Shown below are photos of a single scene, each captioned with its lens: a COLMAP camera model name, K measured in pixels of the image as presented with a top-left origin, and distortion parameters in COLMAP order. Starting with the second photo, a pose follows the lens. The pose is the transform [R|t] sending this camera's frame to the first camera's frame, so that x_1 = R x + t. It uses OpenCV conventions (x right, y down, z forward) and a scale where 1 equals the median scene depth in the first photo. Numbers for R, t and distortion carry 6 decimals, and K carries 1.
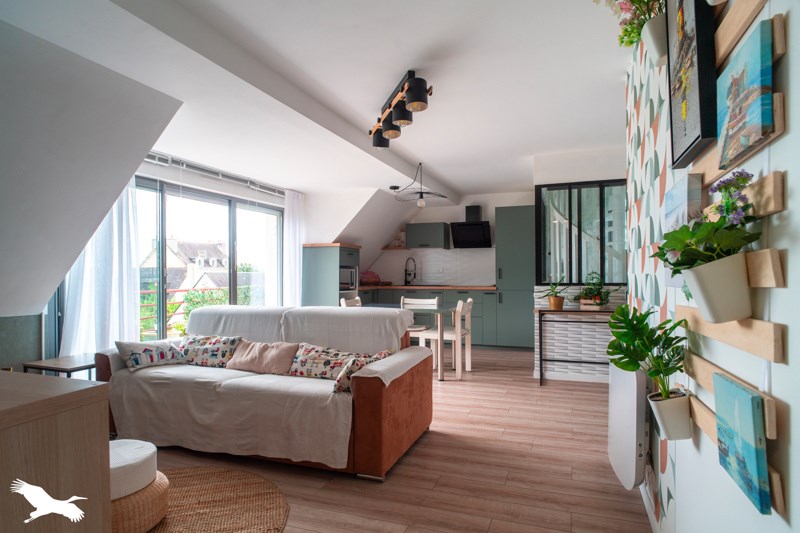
lens RADIAL K [[449.8, 0, 400.0], [0, 449.8, 266.5], [0, 0, 1]] dist [0.003702, 0.000638]
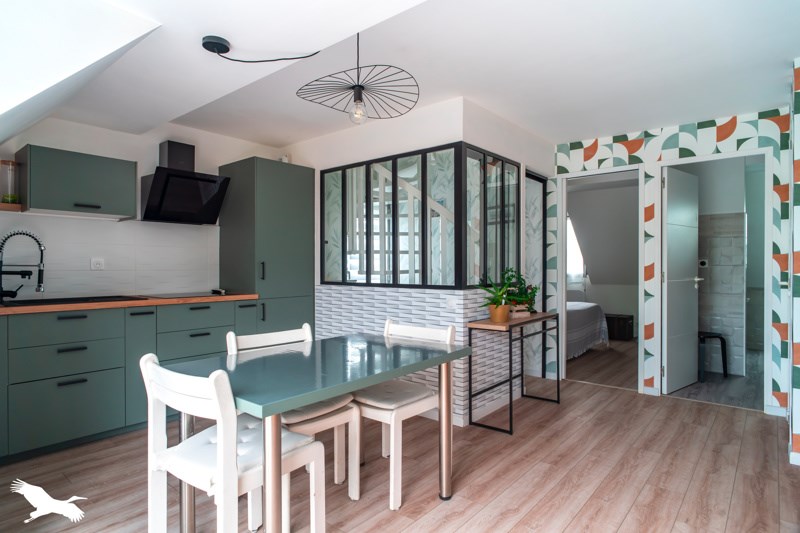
lens RADIAL K [[449.8, 0, 400.0], [0, 449.8, 266.5], [0, 0, 1]] dist [0.003702, 0.000638]
pose [[0.337507, 0.001452, 0.941322, -0.431914], [-0.016810, 0.999849, 0.004485, 0.006410], [-0.941173, -0.017337, 0.337481, 1.013212]]
